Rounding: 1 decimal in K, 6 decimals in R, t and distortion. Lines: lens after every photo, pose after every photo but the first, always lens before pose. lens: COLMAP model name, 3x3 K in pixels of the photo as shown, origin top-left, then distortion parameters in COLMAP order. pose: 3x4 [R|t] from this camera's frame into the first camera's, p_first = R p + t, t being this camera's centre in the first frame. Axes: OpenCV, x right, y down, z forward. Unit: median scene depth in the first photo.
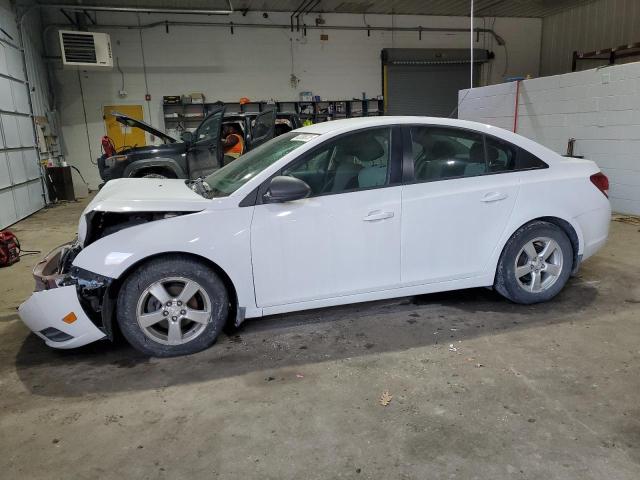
lens RADIAL K [[501.9, 0, 320.2], [0, 501.9, 245.3], [0, 0, 1]] dist [0.028701, -0.016005]
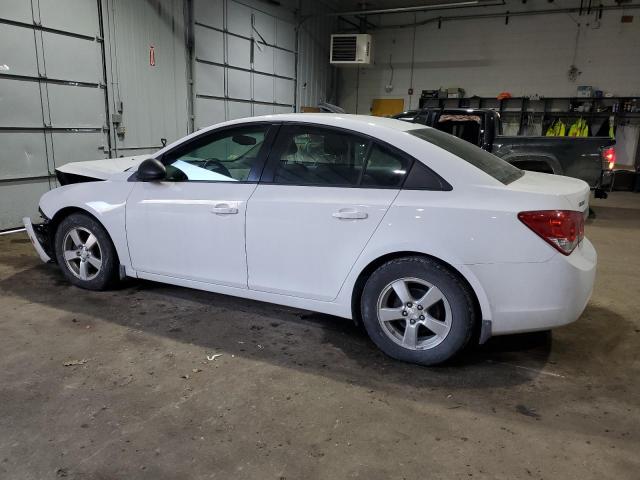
lens RADIAL K [[501.9, 0, 319.1], [0, 501.9, 234.5], [0, 0, 1]] dist [0.028701, -0.016005]
pose [[0.740174, 0.193705, -0.643911, 0.790235], [-0.199641, 0.977735, 0.064641, -0.099111], [0.642095, 0.080705, 0.762365, 0.315957]]
